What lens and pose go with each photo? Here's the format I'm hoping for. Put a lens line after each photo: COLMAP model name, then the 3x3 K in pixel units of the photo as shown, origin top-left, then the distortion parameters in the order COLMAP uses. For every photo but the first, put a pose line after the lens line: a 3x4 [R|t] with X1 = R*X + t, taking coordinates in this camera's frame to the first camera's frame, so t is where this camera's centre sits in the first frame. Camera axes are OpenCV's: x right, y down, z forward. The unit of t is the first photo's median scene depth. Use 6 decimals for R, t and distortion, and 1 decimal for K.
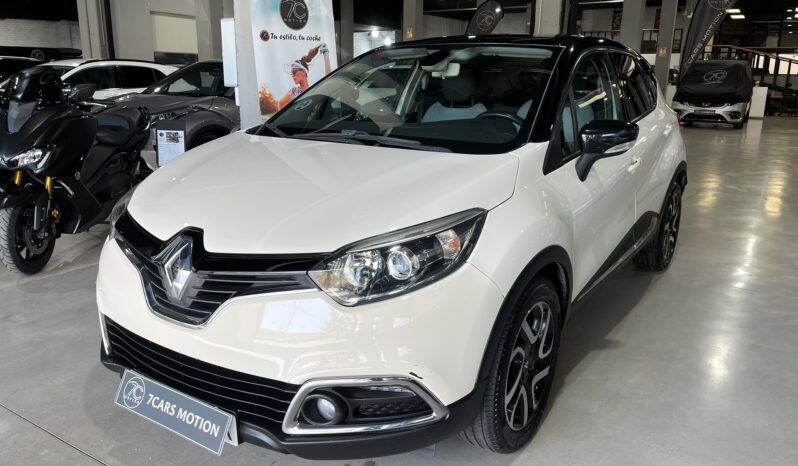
lens RADIAL K [[605.2, 0, 399.0], [0, 605.2, 233.0], [0, 0, 1]] dist [0.080129, -0.125173]
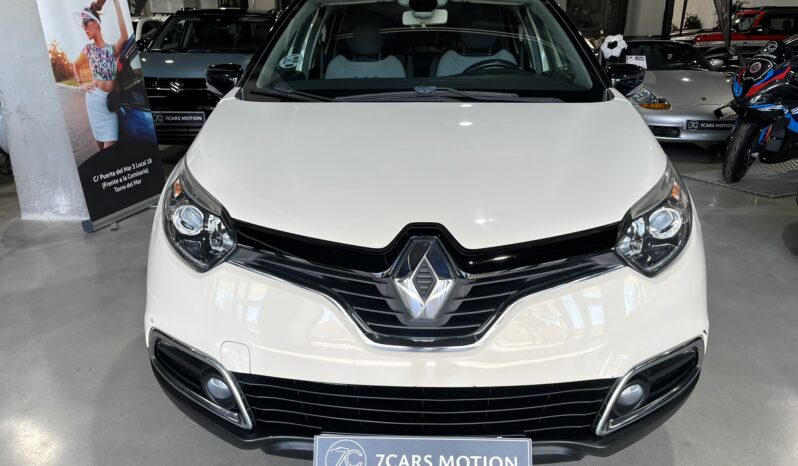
lens RADIAL K [[605.2, 0, 399.0], [0, 605.2, 233.0], [0, 0, 1]] dist [0.080129, -0.125173]
pose [[0.849951, -0.174312, 0.497190, -0.574099], [0.141699, 0.984543, 0.102941, -0.061152], [-0.507449, -0.017043, 0.861513, 0.284639]]
